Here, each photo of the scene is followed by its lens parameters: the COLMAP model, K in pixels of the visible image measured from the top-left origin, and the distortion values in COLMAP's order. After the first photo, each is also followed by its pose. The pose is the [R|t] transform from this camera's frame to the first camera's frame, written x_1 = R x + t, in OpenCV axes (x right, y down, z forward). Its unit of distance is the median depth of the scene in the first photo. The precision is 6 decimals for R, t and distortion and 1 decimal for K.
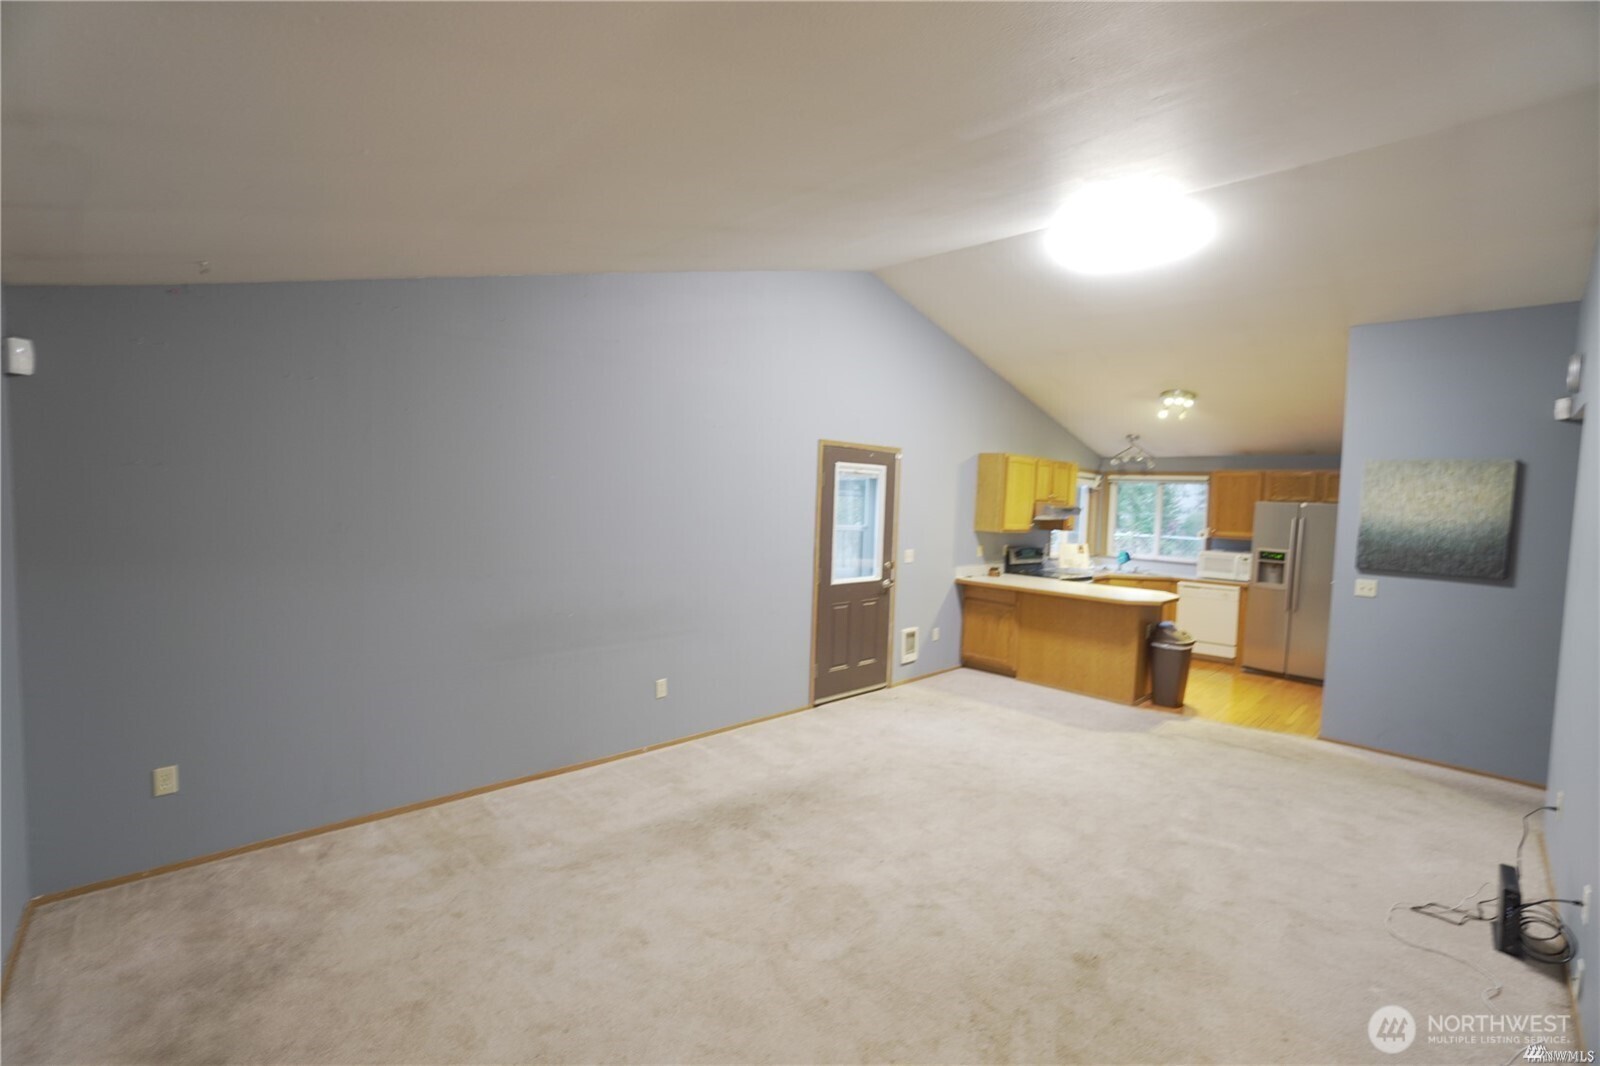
lens RADIAL K [[752.6, 0, 802.1], [0, 752.6, 539.4], [0, 0, 1]] dist [-0.001122, -0.000135]
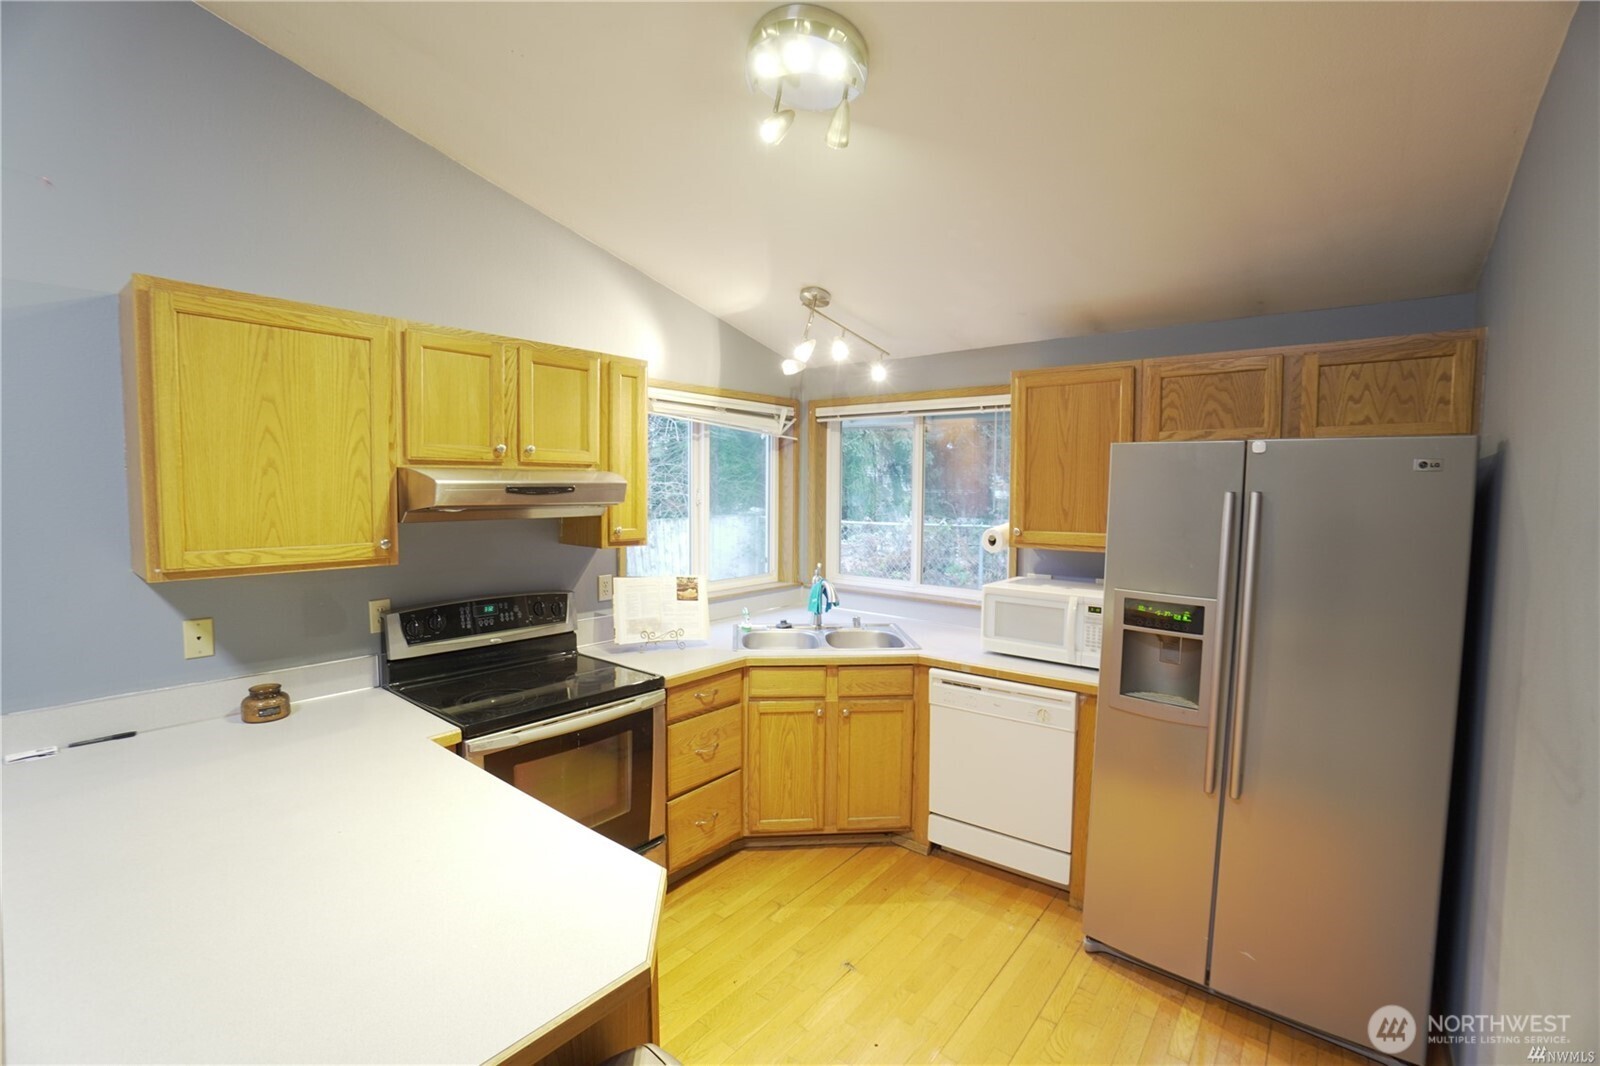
lens RADIAL K [[702.8, 0, 800.0], [0, 702.8, 533.0], [0, 0, 1]] dist [-0.040496, -0.000029]
pose [[0.996696, -0.036497, 0.072559, 0.443210], [0.035578, 0.999270, 0.013923, -0.020356], [-0.073014, -0.011296, 0.997267, 0.705495]]
